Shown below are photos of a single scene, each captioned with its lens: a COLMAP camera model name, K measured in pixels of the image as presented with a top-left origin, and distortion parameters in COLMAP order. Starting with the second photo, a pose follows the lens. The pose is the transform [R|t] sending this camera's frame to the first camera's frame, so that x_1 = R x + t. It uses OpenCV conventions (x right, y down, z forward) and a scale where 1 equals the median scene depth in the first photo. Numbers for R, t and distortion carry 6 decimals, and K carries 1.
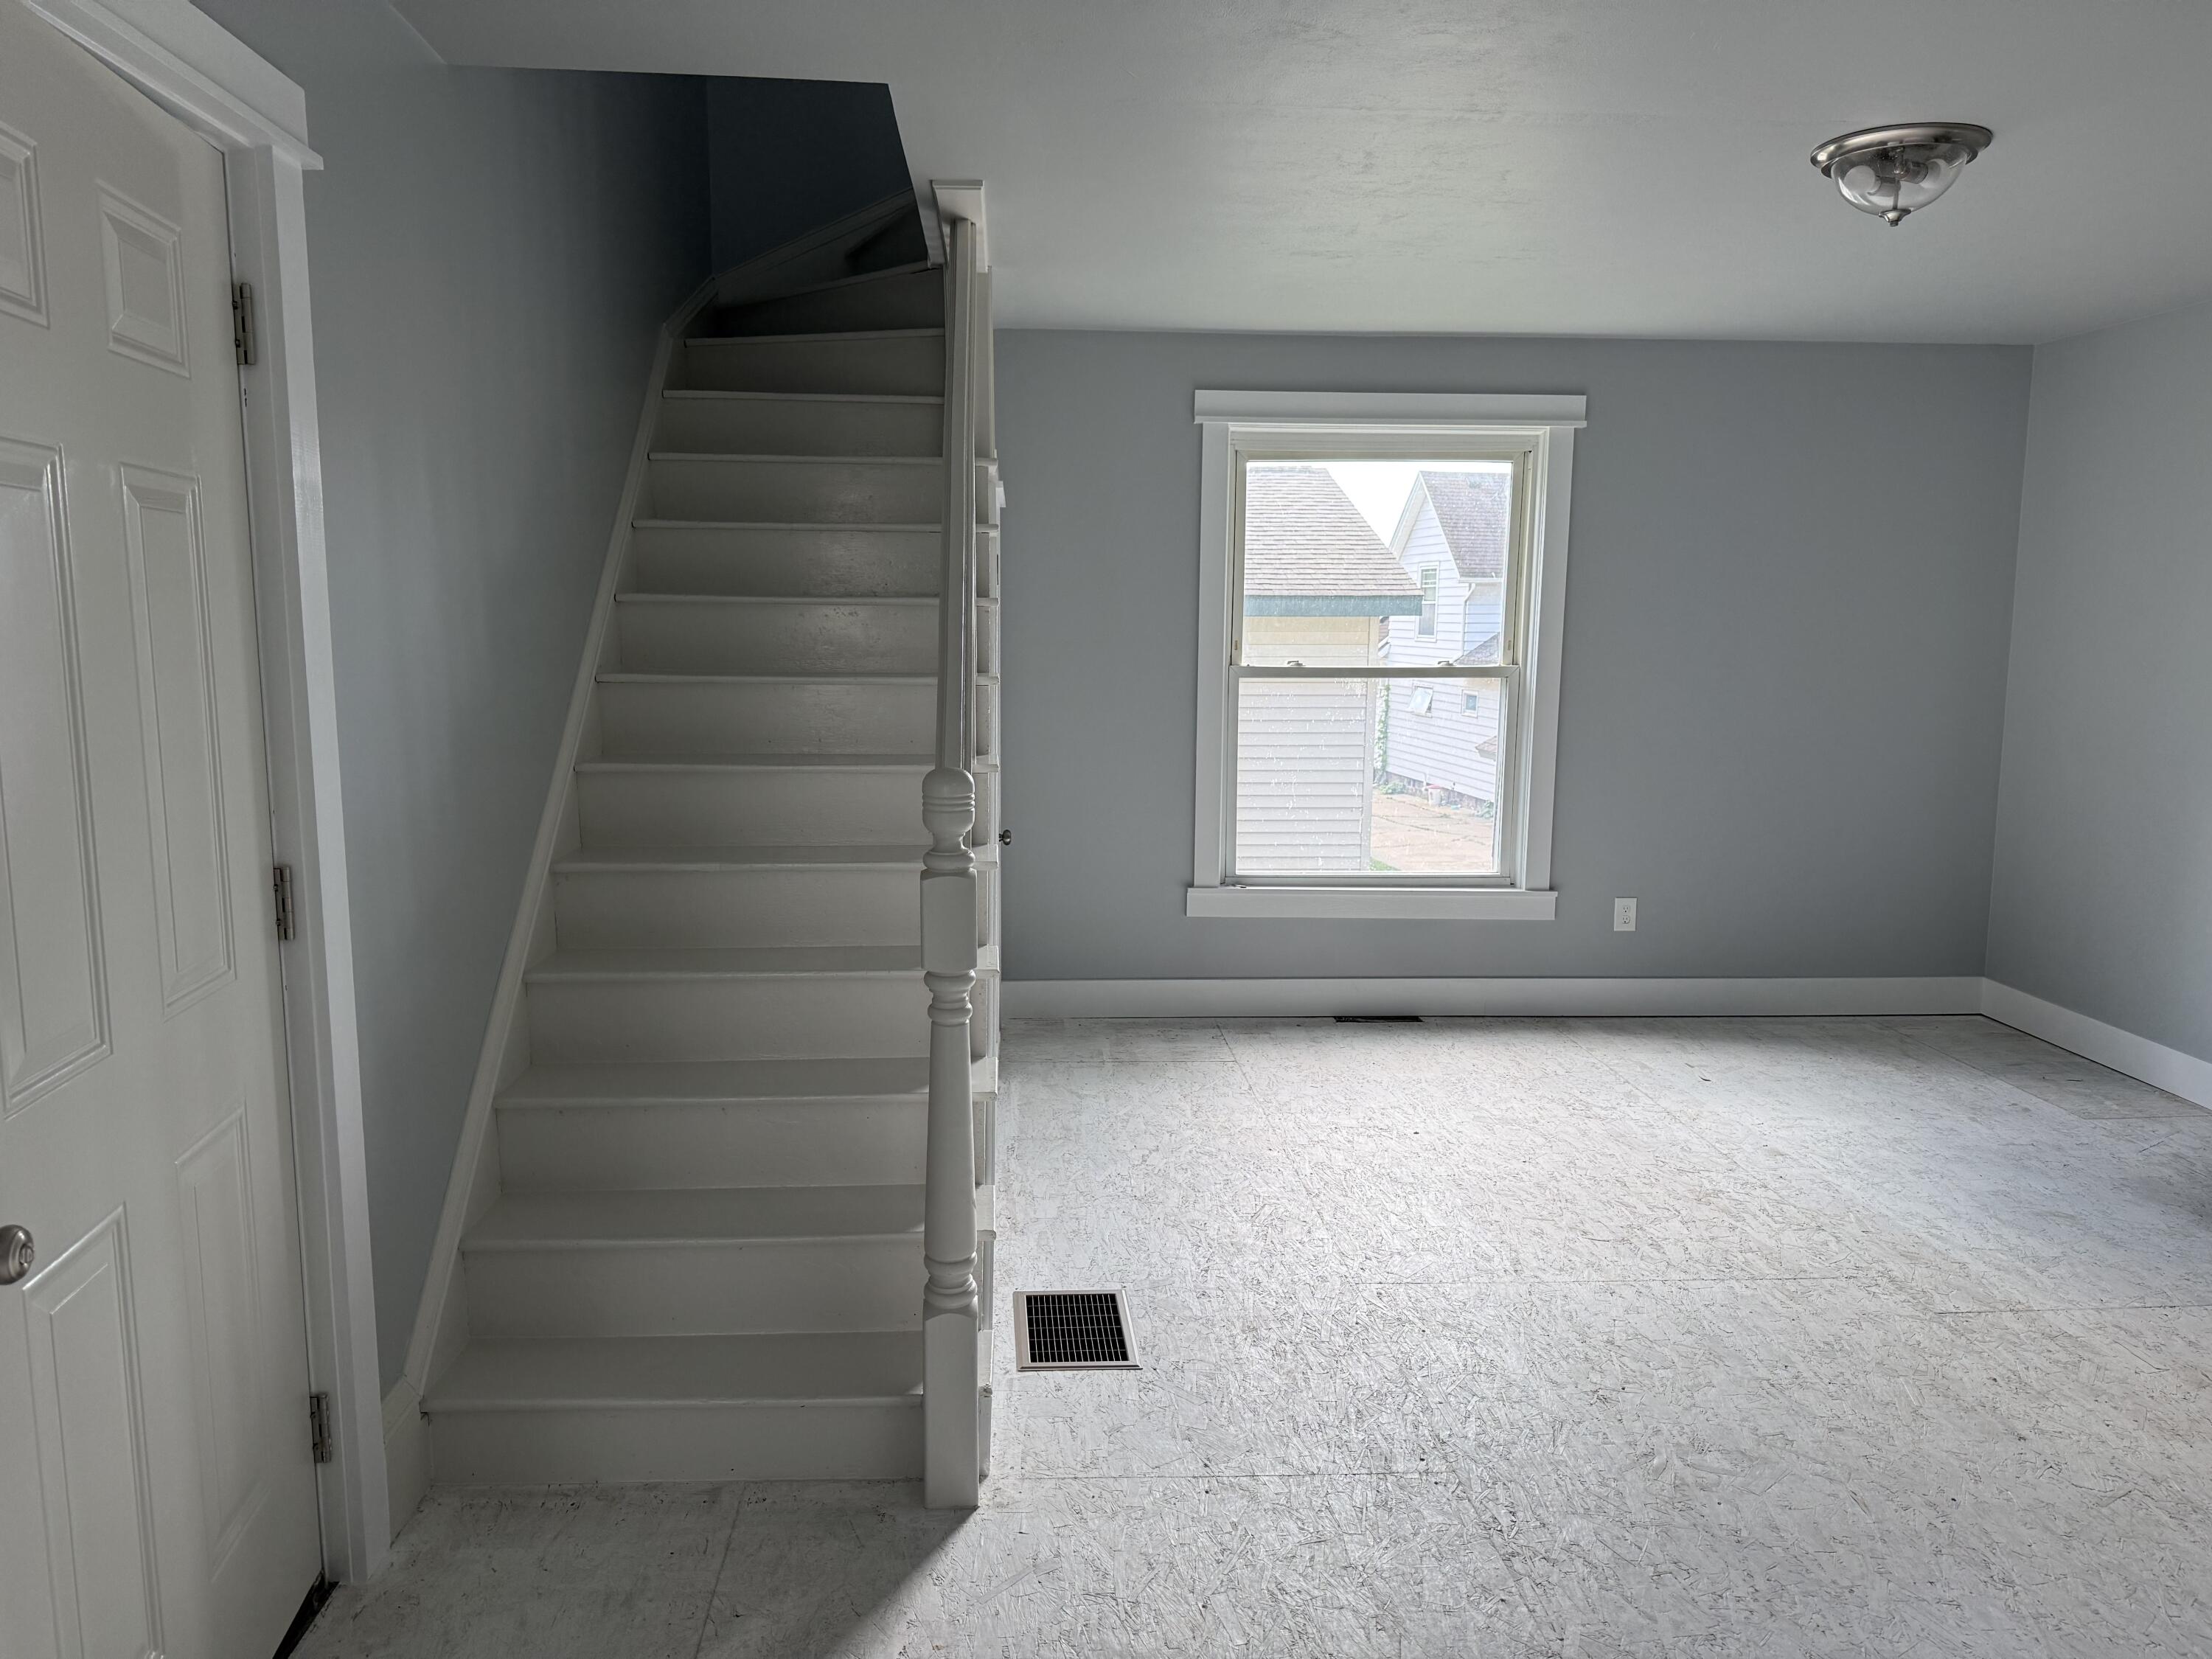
lens RADIAL K [[1551.7, 0, 1112.0], [0, 1551.7, 818.2], [0, 0, 1]] dist [0.104281, -0.098362]
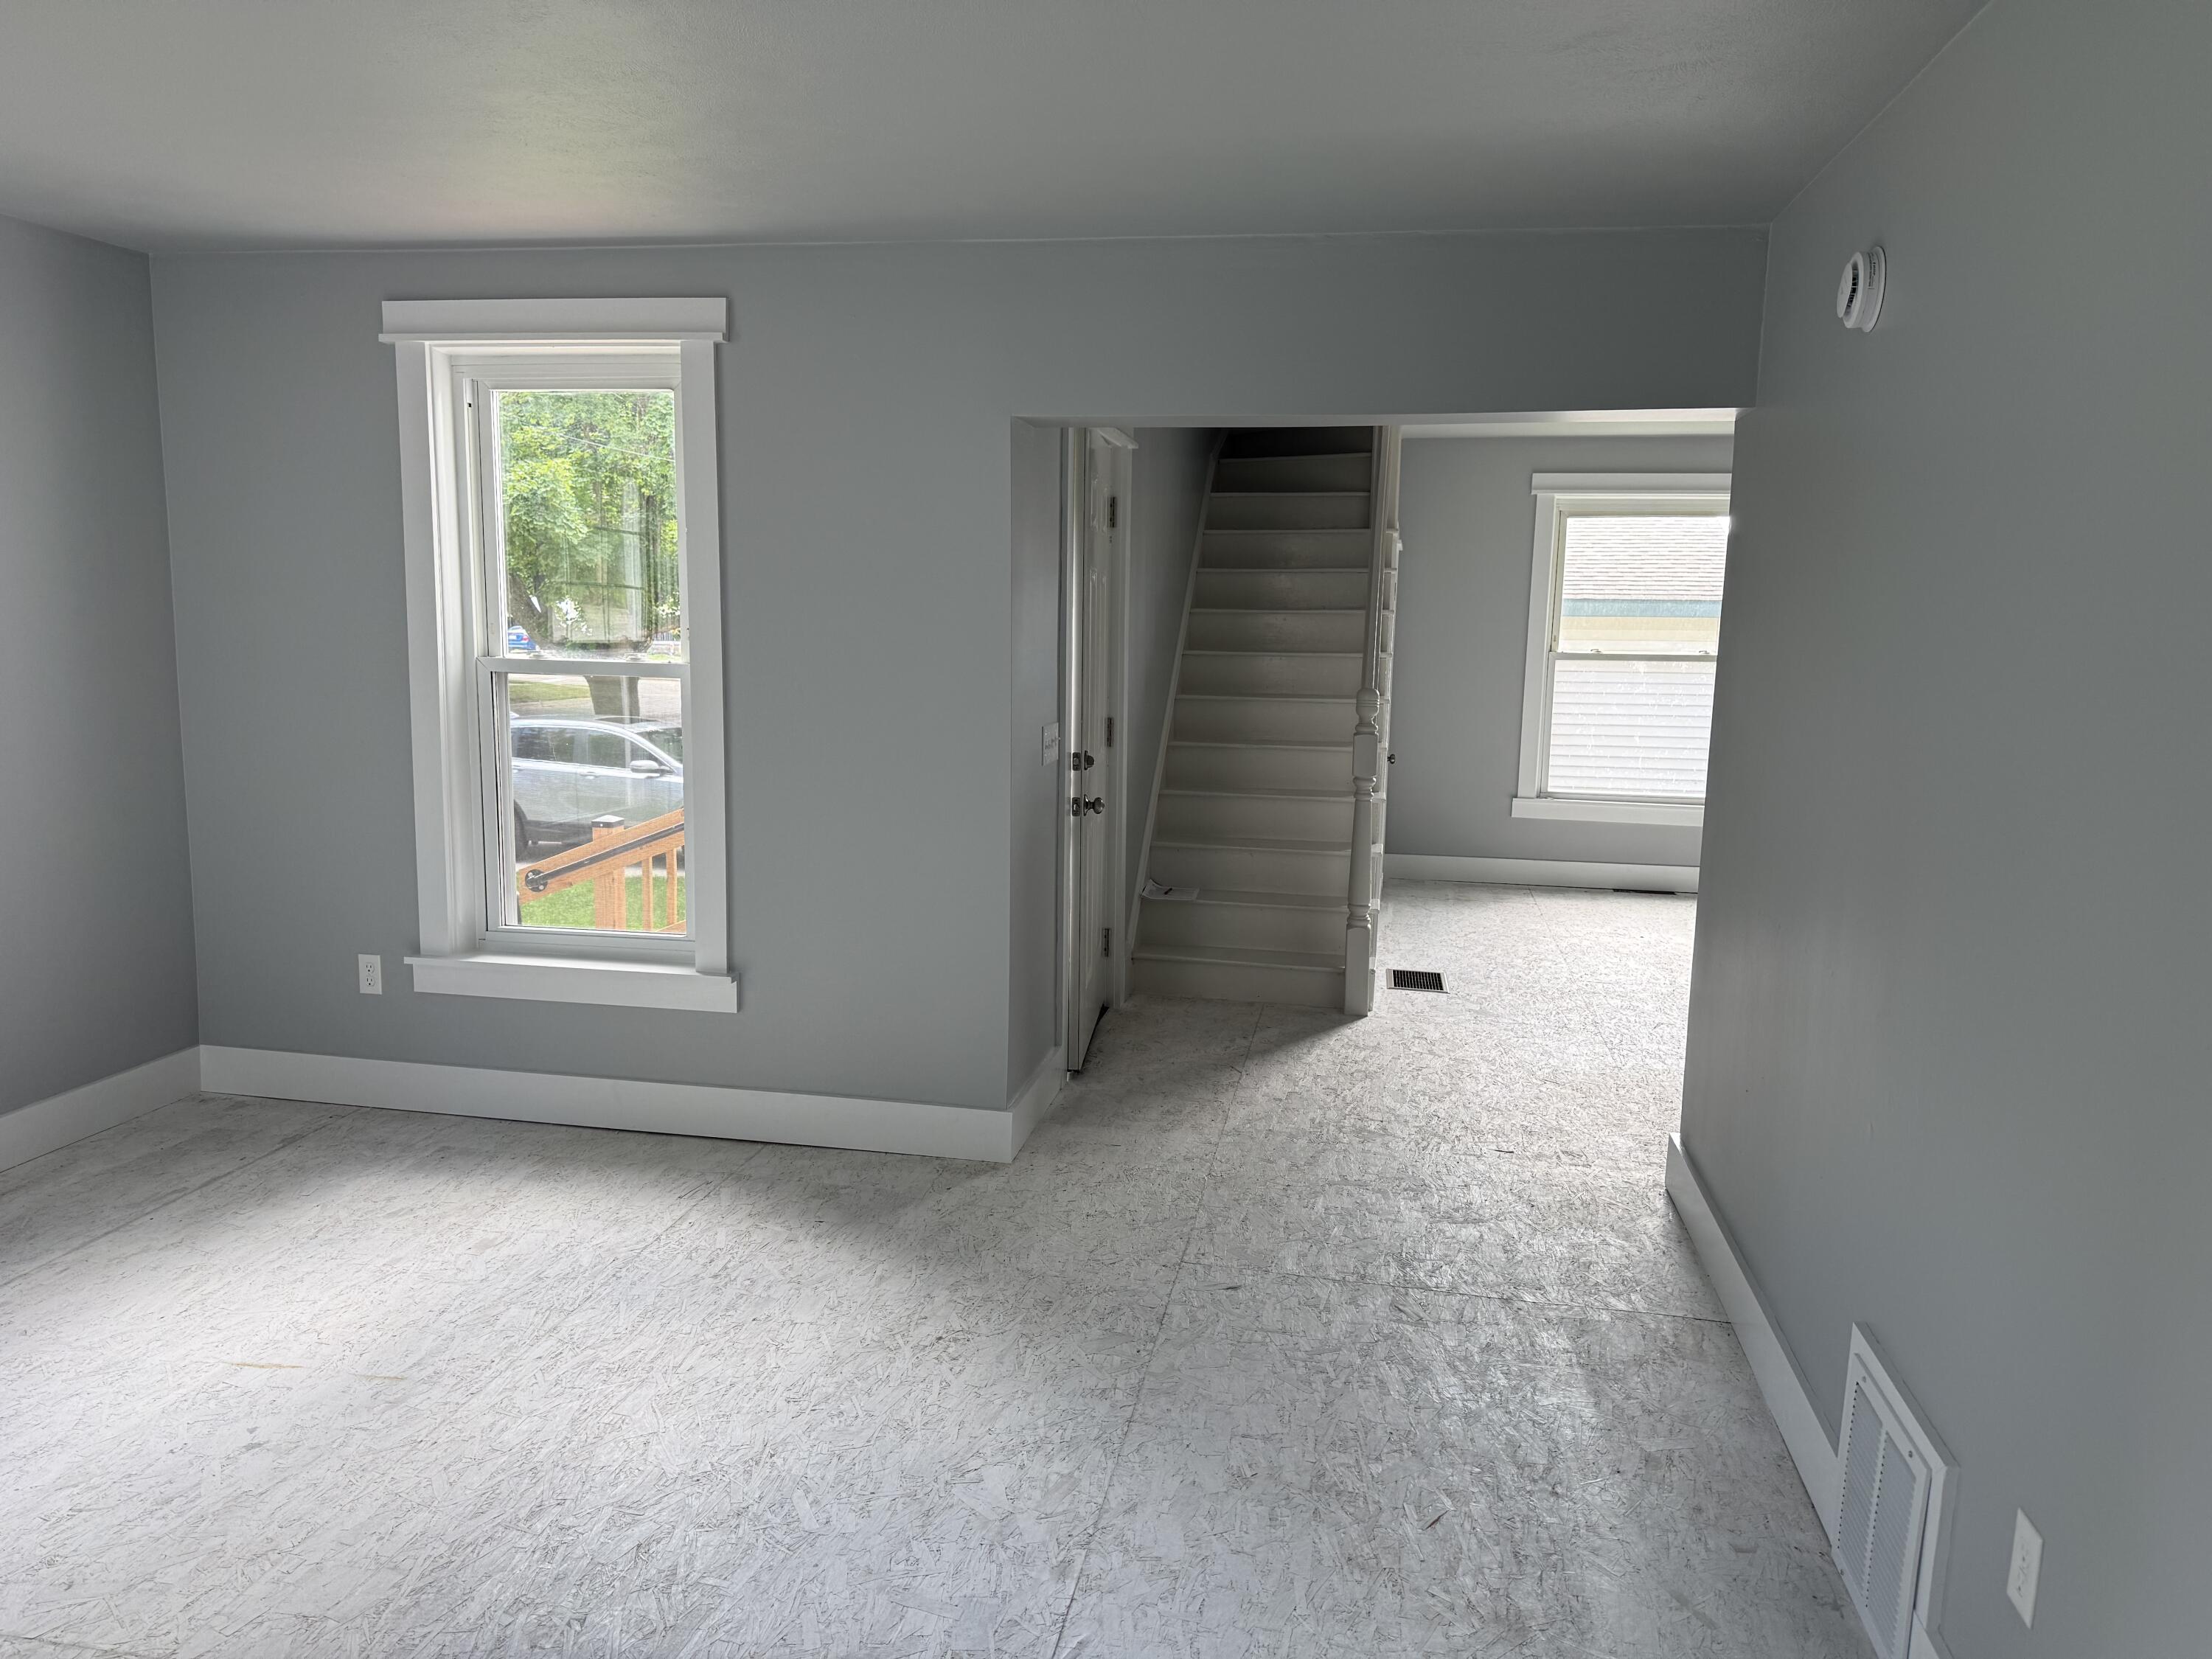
lens RADIAL K [[1534.8, 0, 1074.1], [0, 1534.8, 829.6], [0, 0, 1]] dist [0.111762, -0.136828]
pose [[0.962543, 0.045936, -0.267209, 0.057592], [-0.043240, 0.998937, 0.015969, 0.097799], [0.267659, -0.003817, 0.963506, -0.803271]]
